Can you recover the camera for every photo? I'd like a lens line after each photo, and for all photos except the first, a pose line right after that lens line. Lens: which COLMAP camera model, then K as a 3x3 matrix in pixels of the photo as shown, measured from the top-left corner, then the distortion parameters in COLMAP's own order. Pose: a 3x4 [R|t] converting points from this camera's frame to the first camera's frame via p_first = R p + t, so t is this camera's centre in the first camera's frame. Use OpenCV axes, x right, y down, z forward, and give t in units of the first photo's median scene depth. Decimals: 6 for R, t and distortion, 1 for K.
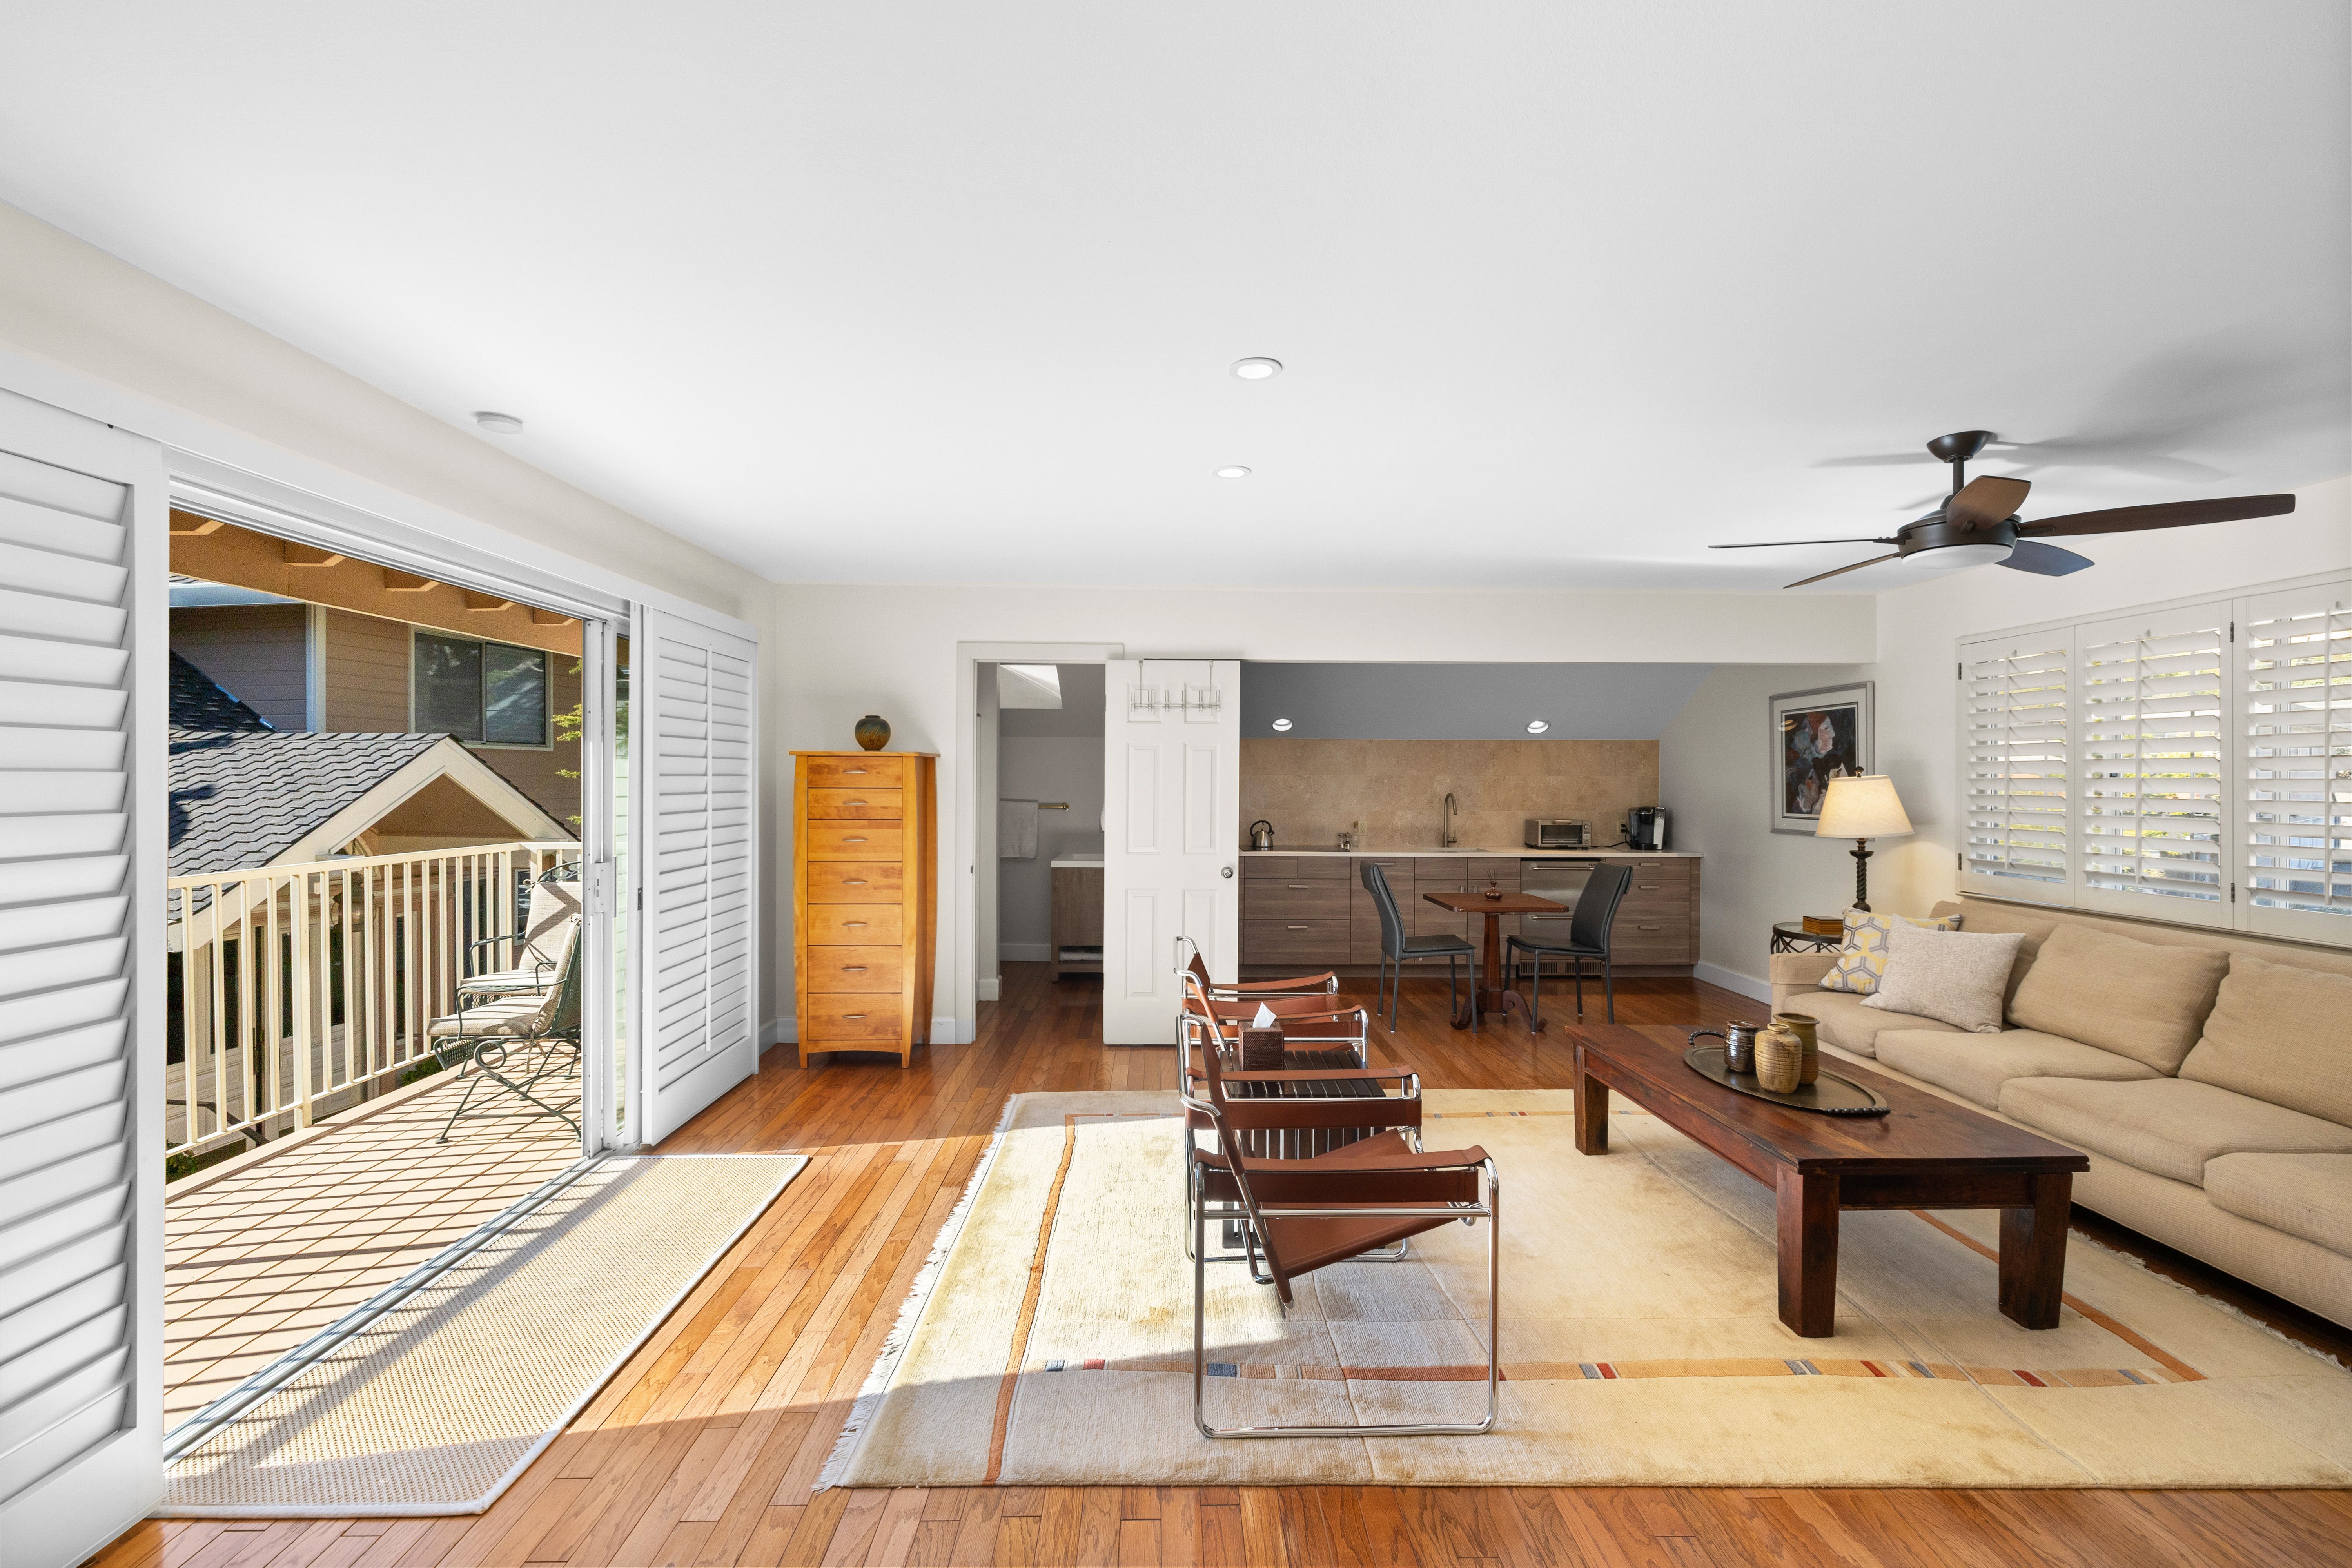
lens RADIAL K [[984.6, 0, 1185.7], [0, 984.6, 785.5], [0, 0, 1]] dist [-0.014041, -0.000029]
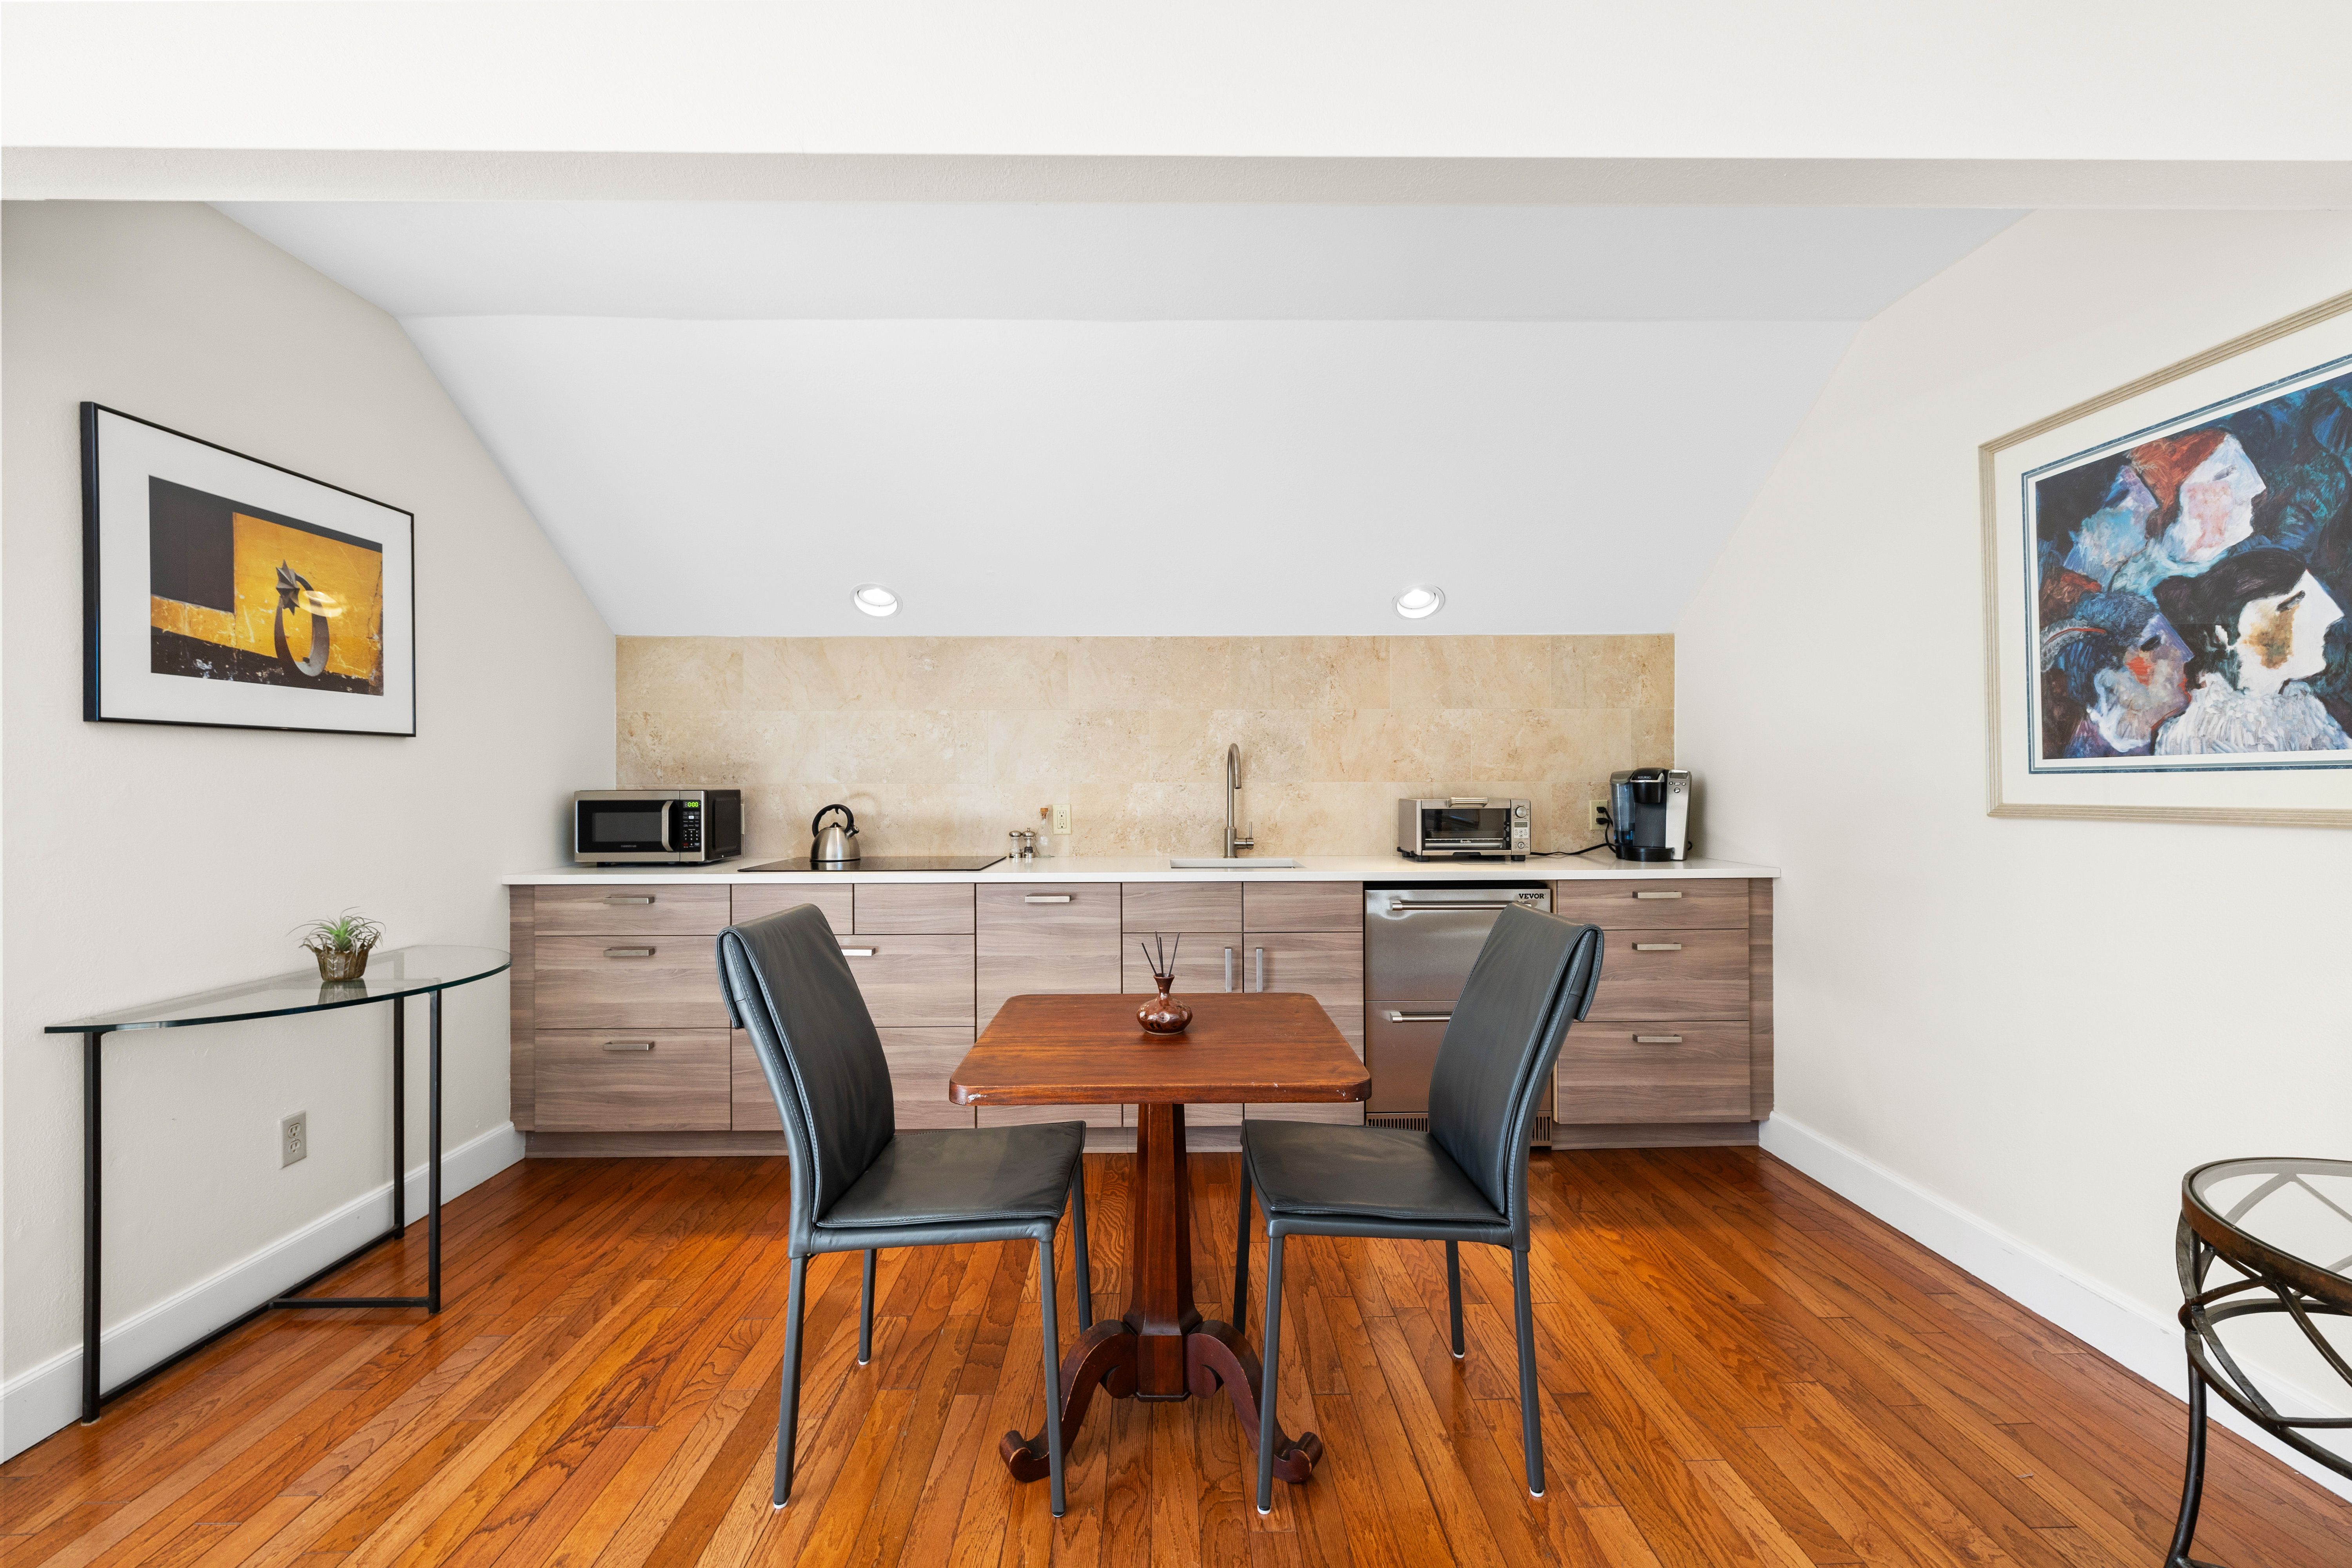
lens RADIAL K [[984.6, 0, 1185.7], [0, 984.6, 785.5], [0, 0, 1]] dist [-0.014041, -0.000029]
pose [[0.999954, -0.008998, -0.003287, 0.261700], [0.008985, 0.999952, -0.004032, 0.031130], [0.003323, 0.004002, 0.999986, 0.556717]]
